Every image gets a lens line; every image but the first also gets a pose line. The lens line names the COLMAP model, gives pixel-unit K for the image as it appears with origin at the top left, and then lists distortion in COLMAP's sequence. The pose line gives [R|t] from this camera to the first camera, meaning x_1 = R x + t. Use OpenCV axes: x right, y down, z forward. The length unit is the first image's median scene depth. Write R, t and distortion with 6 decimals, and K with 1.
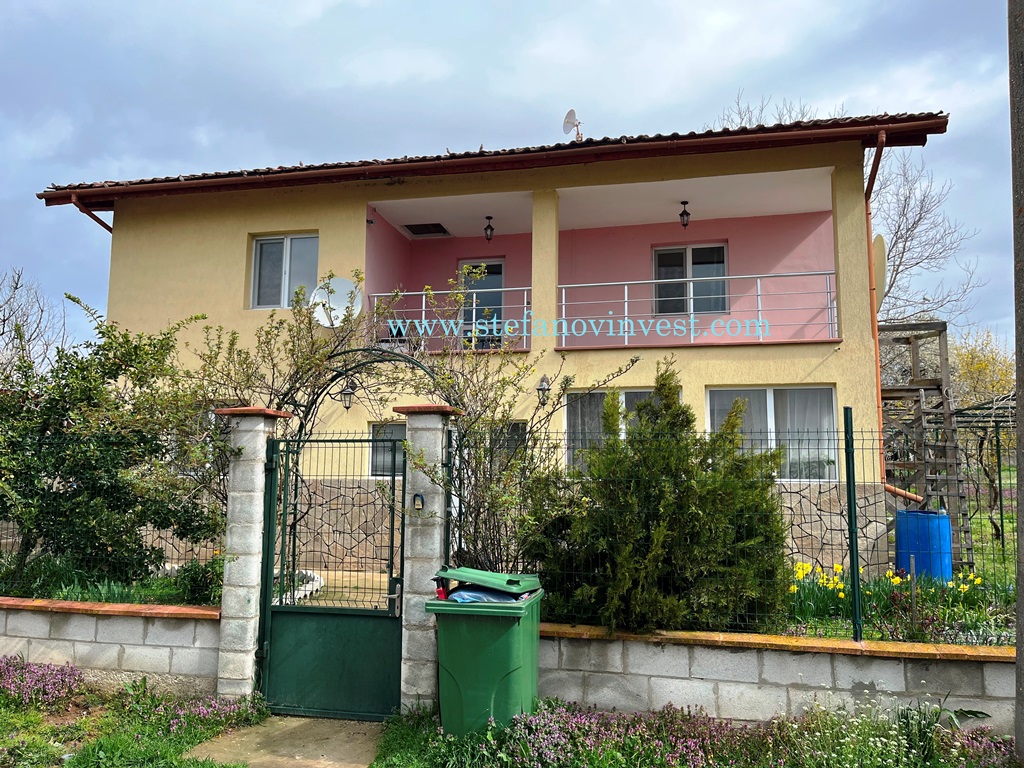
lens RADIAL K [[801.2, 0, 512.0], [0, 801.2, 384.0], [0, 0, 1]] dist [-0.002038, -0.000695]
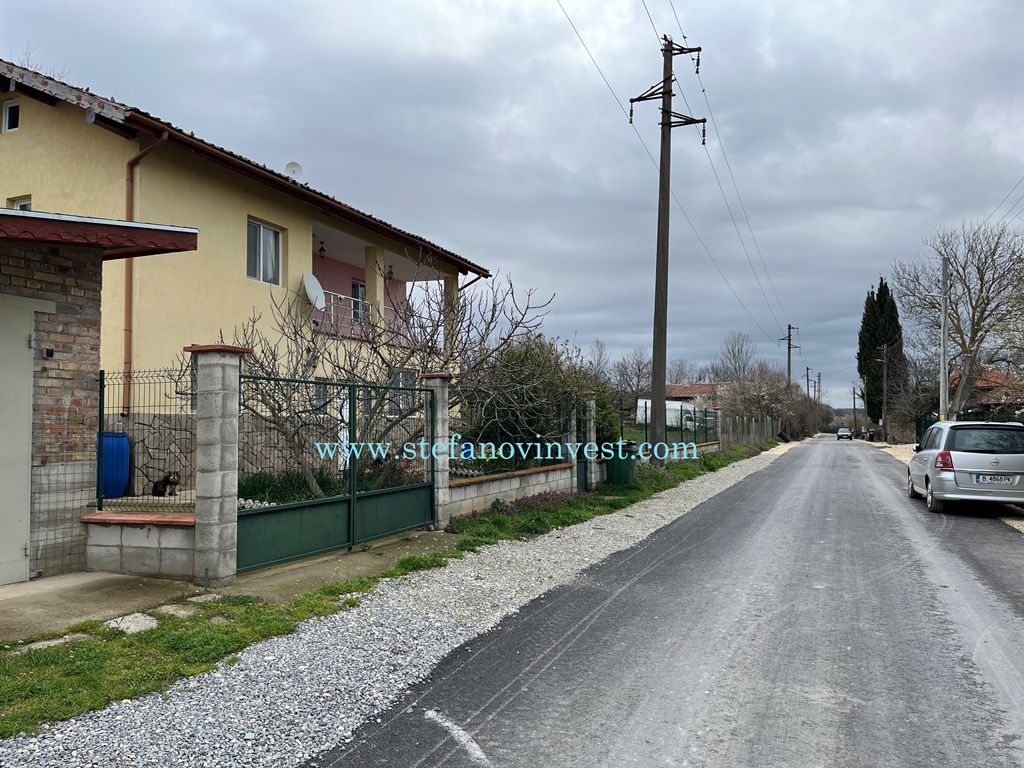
lens RADIAL K [[768.8, 0, 512.0], [0, 768.8, 384.0], [0, 0, 1]] dist [0.007840, -0.005136]
pose [[0.179752, 0.044879, 0.982688, -1.458277], [-0.131149, 0.991134, -0.021276, 0.046290], [-0.974930, -0.125054, 0.184045, 0.359959]]
